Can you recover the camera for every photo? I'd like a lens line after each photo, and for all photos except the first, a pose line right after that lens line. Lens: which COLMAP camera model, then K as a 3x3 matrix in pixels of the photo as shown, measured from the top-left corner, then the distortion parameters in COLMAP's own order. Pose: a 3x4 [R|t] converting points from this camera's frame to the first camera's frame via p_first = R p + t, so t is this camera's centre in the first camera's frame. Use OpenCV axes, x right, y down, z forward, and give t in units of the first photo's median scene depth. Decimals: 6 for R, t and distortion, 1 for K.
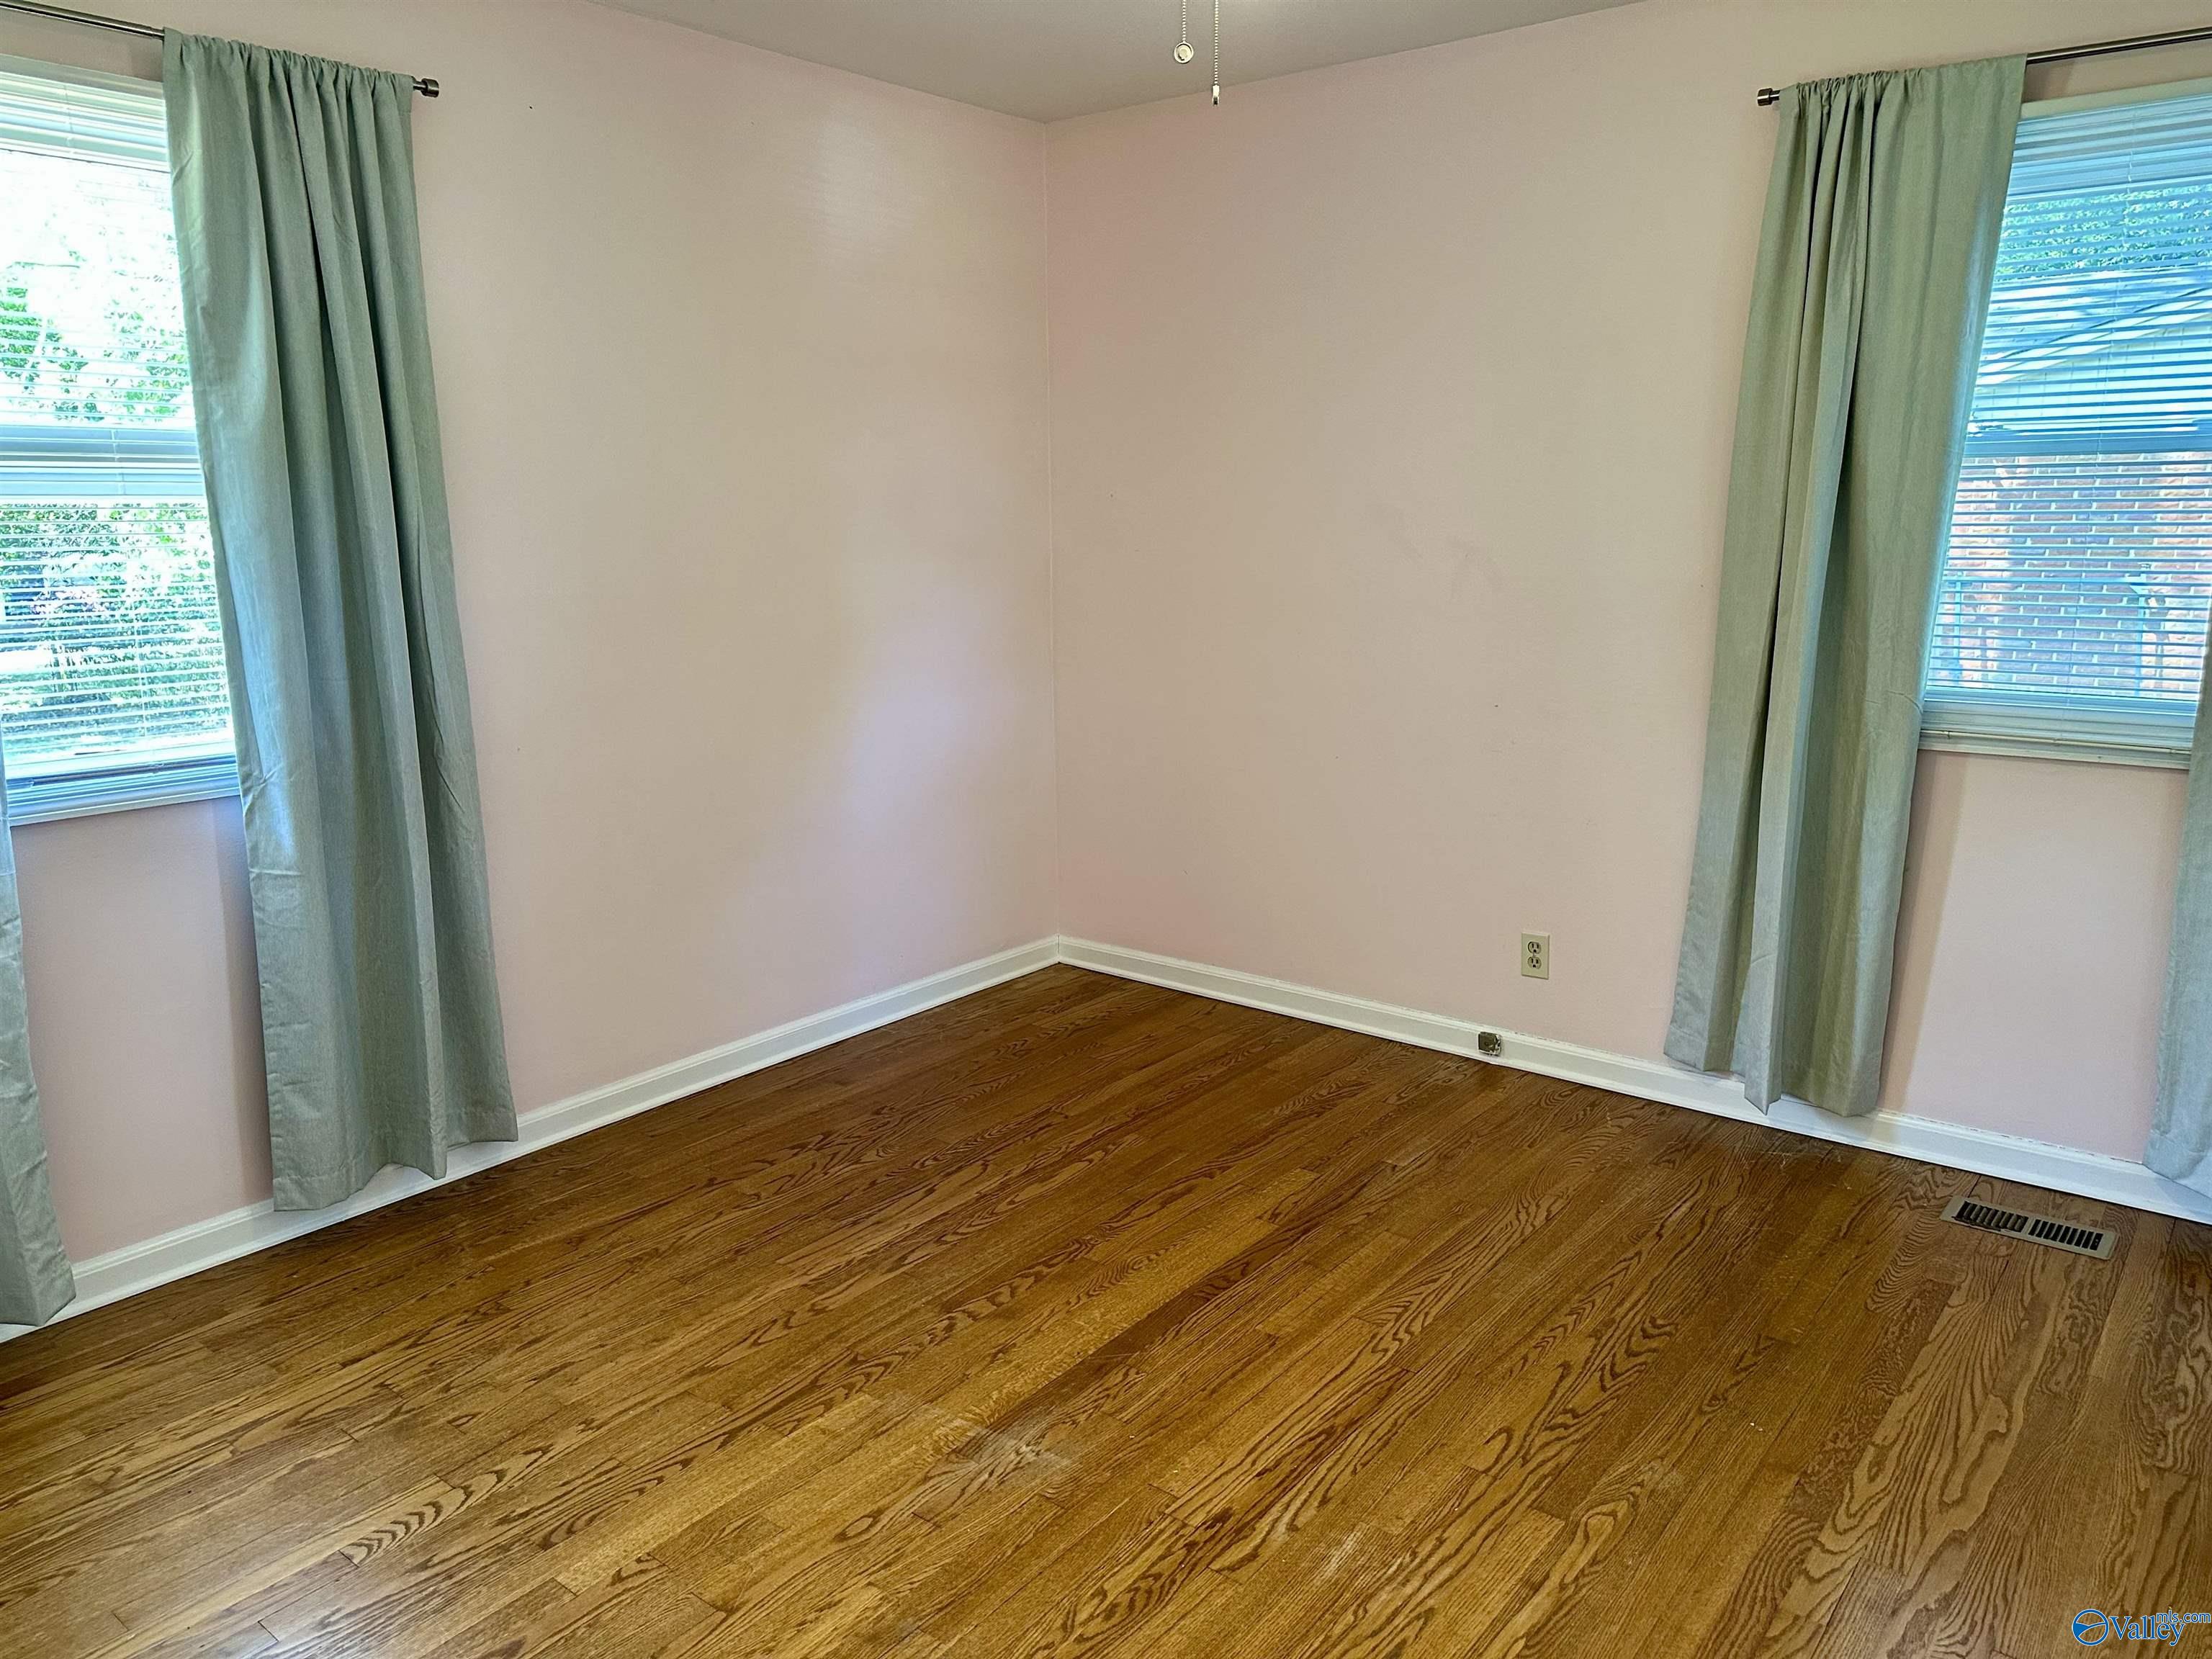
lens RADIAL K [[1566.3, 0, 1123.2], [0, 1566.3, 836.6], [0, 0, 1]] dist [0.070773, -0.083778]
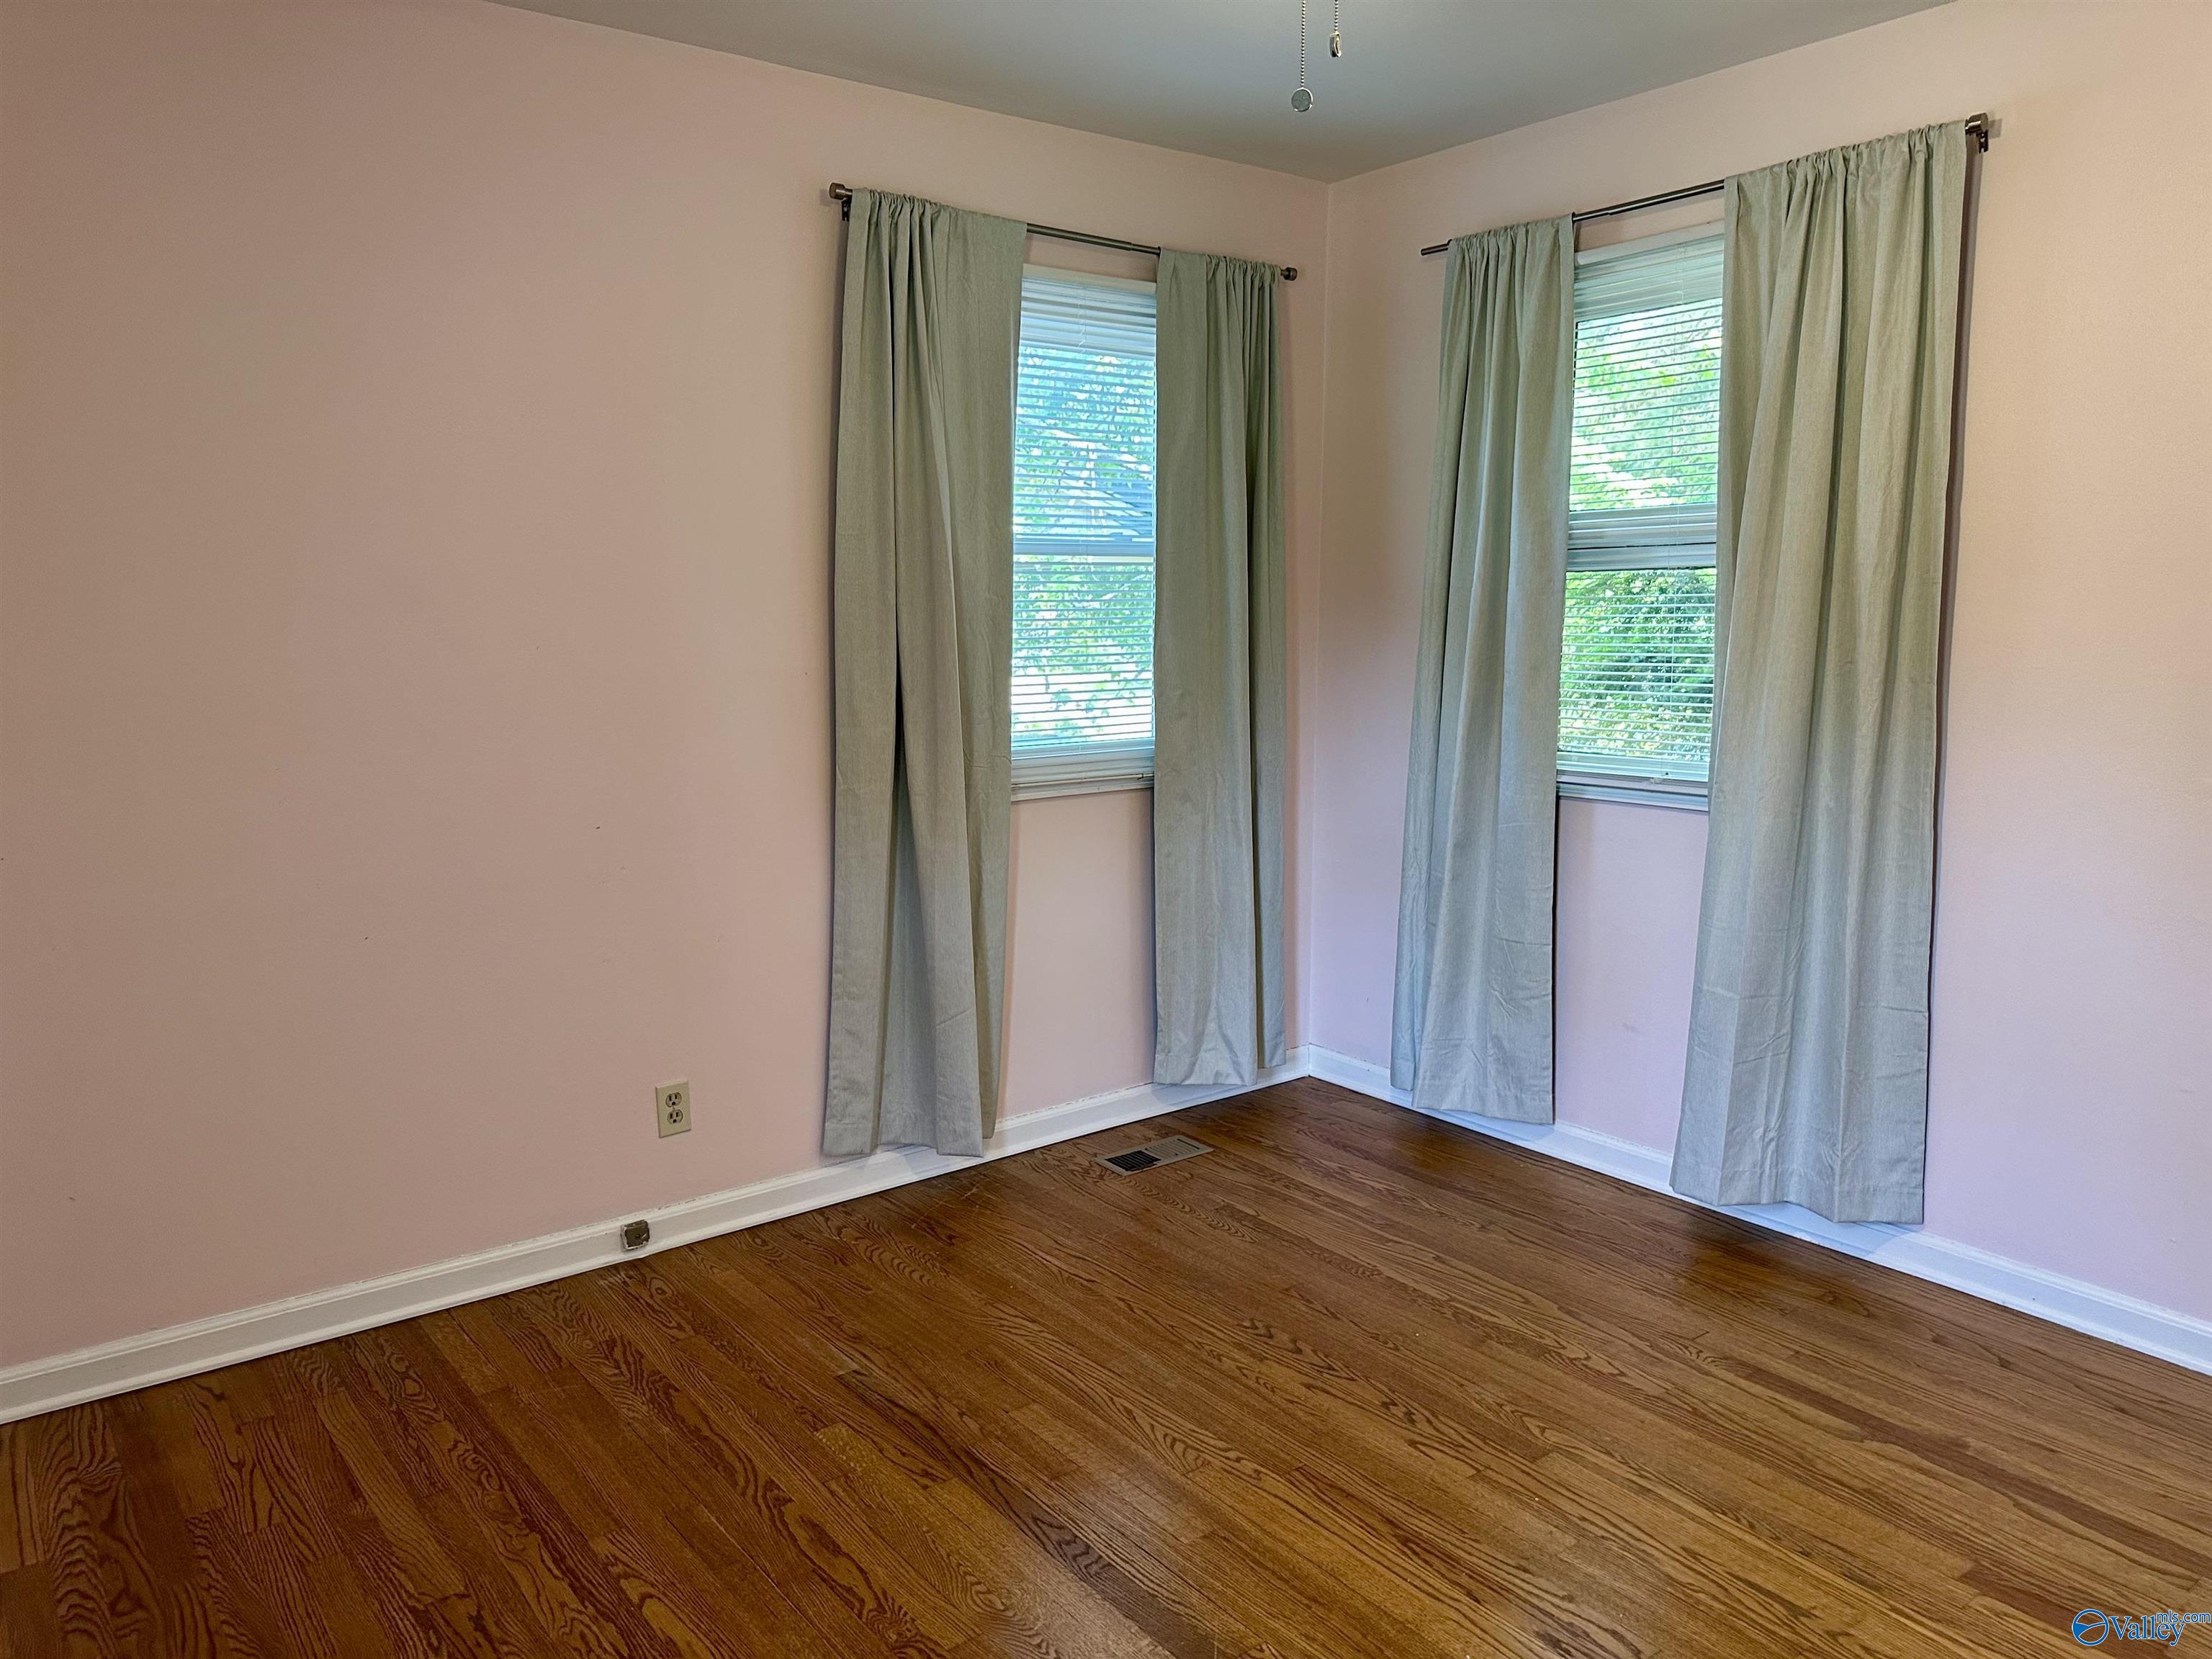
lens RADIAL K [[1566.3, 0, 1110.7], [0, 1566.3, 839.8], [0, 0, 1]] dist [0.070773, -0.083778]
pose [[0.241336, -0.149682, 0.958829, -0.574904], [0.196898, 0.975035, 0.102653, -0.129742], [-0.950257, 0.164018, 0.264783, 0.623619]]
